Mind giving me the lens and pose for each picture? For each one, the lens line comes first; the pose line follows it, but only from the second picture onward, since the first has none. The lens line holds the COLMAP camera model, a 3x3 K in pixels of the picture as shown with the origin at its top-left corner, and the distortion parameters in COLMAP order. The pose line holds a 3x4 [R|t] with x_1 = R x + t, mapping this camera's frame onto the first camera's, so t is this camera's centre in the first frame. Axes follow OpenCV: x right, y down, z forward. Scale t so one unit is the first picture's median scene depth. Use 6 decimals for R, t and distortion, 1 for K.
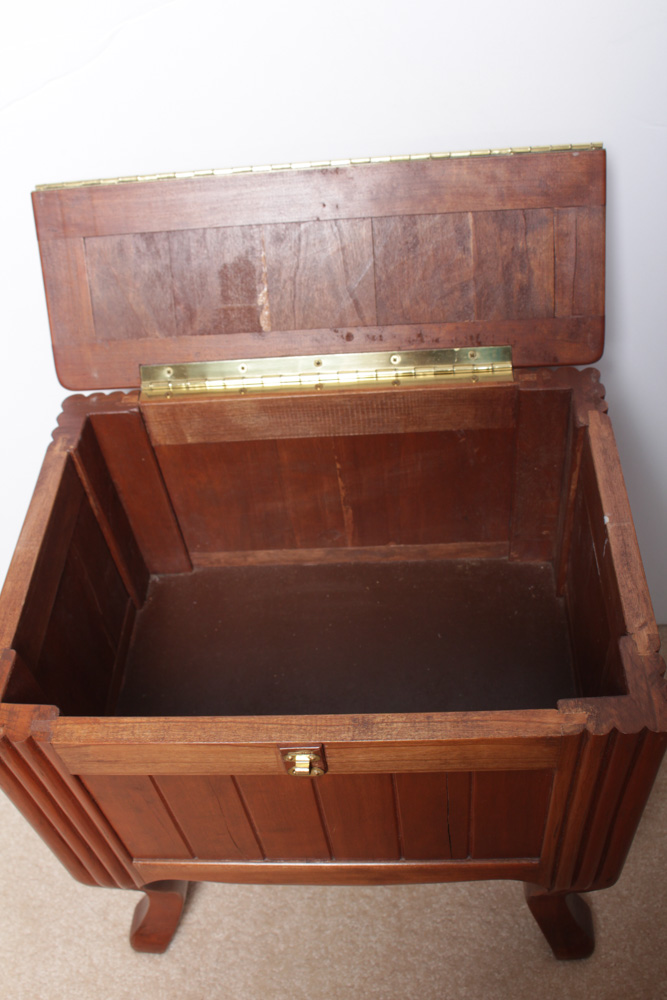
lens RADIAL K [[977.0, 0, 327.1], [0, 977.0, 525.6], [0, 0, 1]] dist [-0.080694, 0.000000]
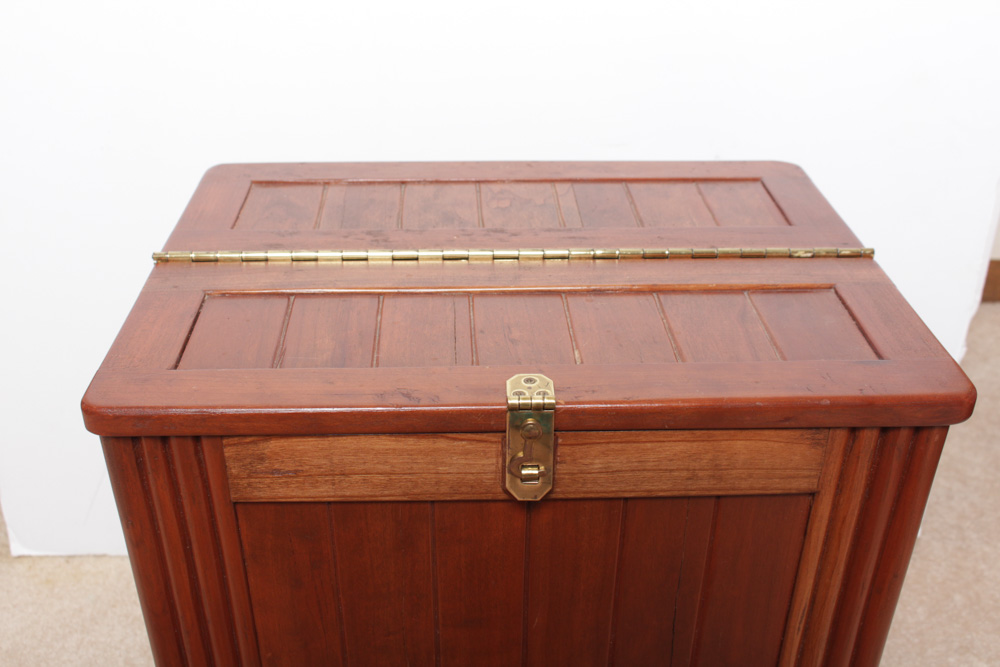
lens RADIAL K [[1078.4, 0, 498.2], [0, 1078.4, 334.9], [0, 0, 1]] dist [-0.089712, 0.000000]
pose [[0.991887, 0.058083, 0.113076, -0.102652], [-0.019854, 0.949379, -0.313506, 0.269576], [-0.125561, 0.308718, 0.942830, 0.059369]]
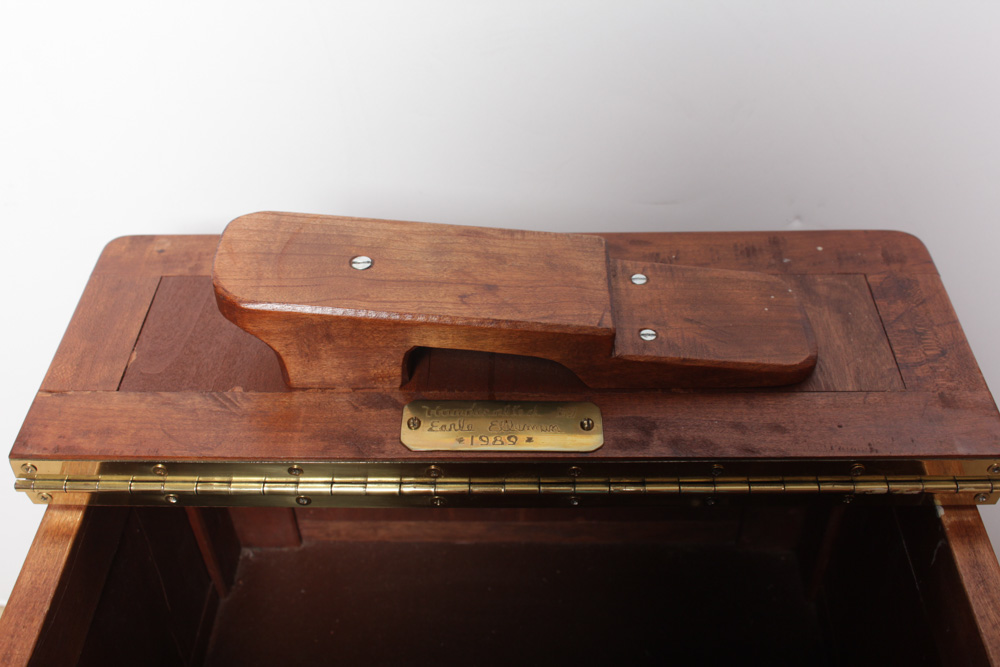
lens RADIAL K [[1078.4, 0, 500.1], [0, 1078.4, 338.9], [0, 0, 1]] dist [-0.089712, 0.000000]
pose [[0.997353, 0.043872, 0.057982, -0.046405], [-0.036925, 0.992577, -0.115875, -0.020143], [-0.062636, 0.113428, 0.991570, 0.198708]]
